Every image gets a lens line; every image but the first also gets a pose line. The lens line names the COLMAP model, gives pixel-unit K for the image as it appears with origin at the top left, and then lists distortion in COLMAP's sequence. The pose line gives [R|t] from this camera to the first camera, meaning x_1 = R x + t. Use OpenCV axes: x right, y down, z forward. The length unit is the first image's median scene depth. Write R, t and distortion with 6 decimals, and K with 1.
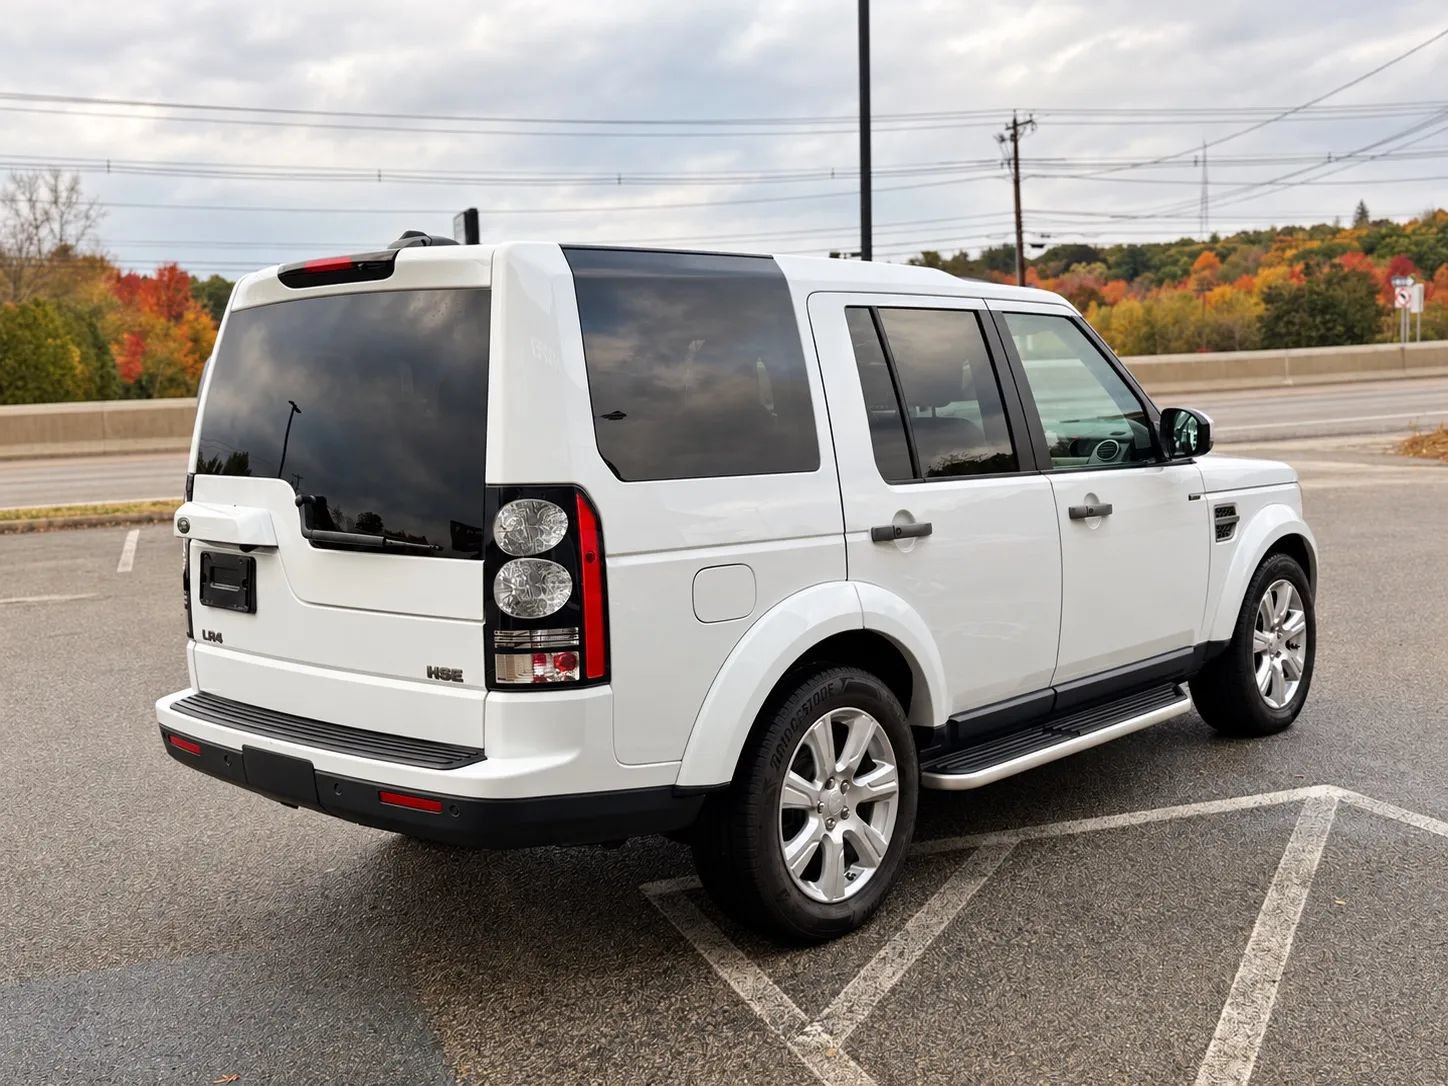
lens RADIAL K [[1841.1, 0, 790.2], [0, 1841.1, 489.0], [0, 0, 1]] dist [0.023905, 0.031082]
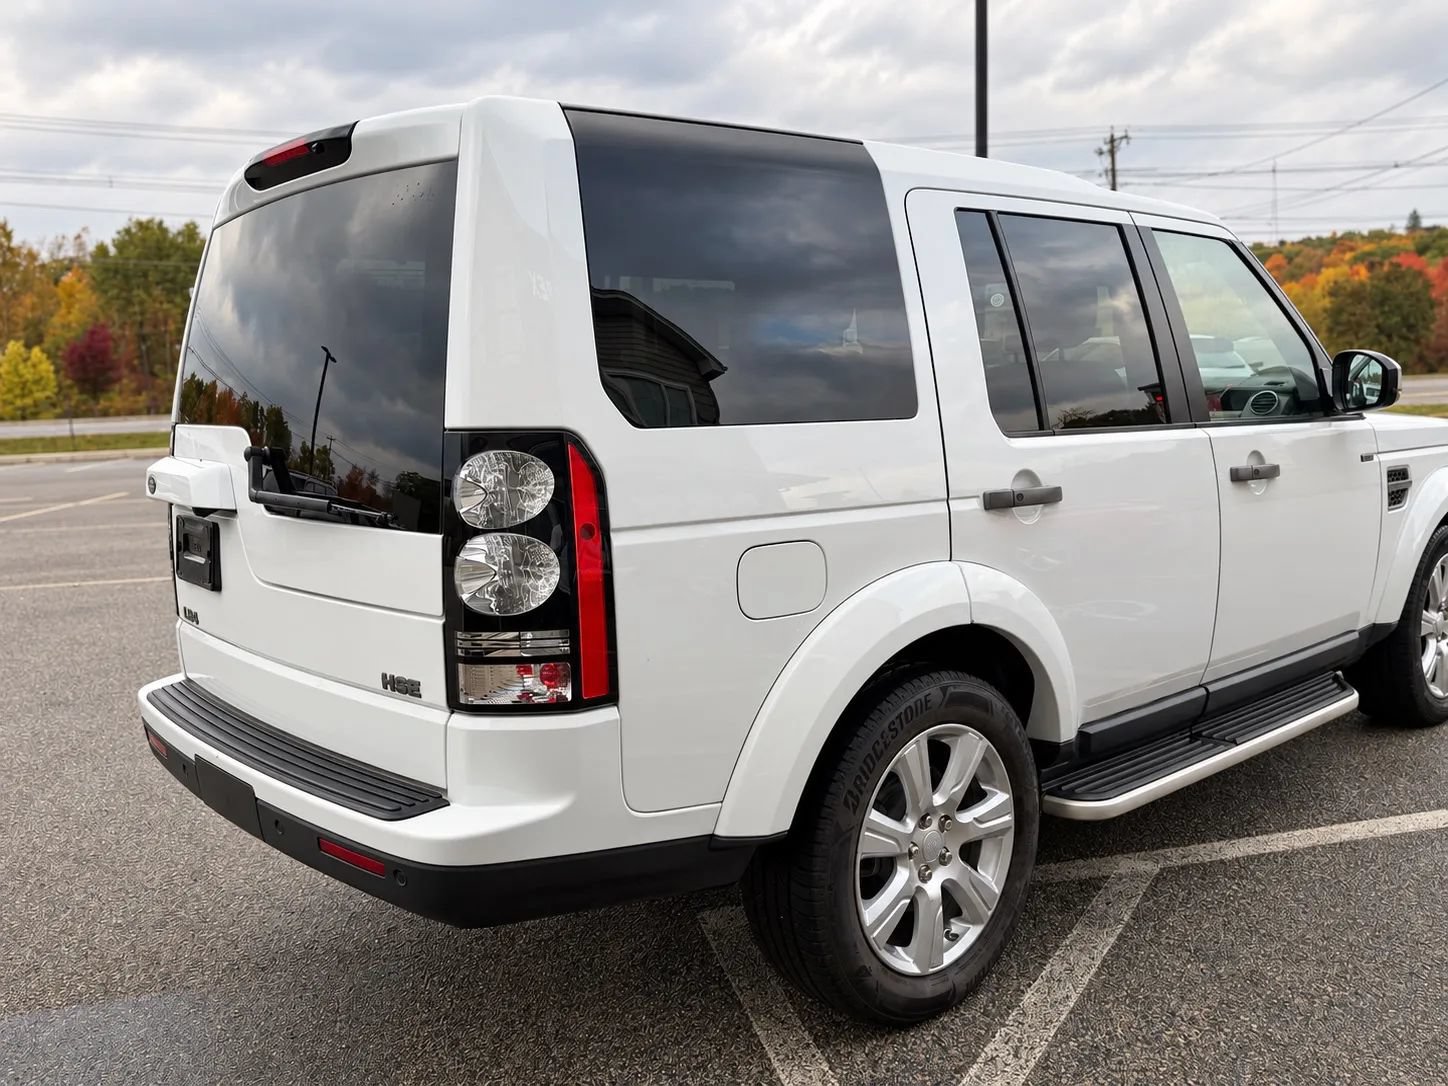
lens RADIAL K [[1411.6, 0, 715.6], [0, 1411.6, 562.8], [0, 0, 1]] dist [0.184198, -0.532027]
pose [[0.990553, 0.013052, -0.136511, 0.014434], [-0.003134, 0.997355, 0.072619, 0.007705], [0.137097, -0.071505, 0.987973, 0.396341]]
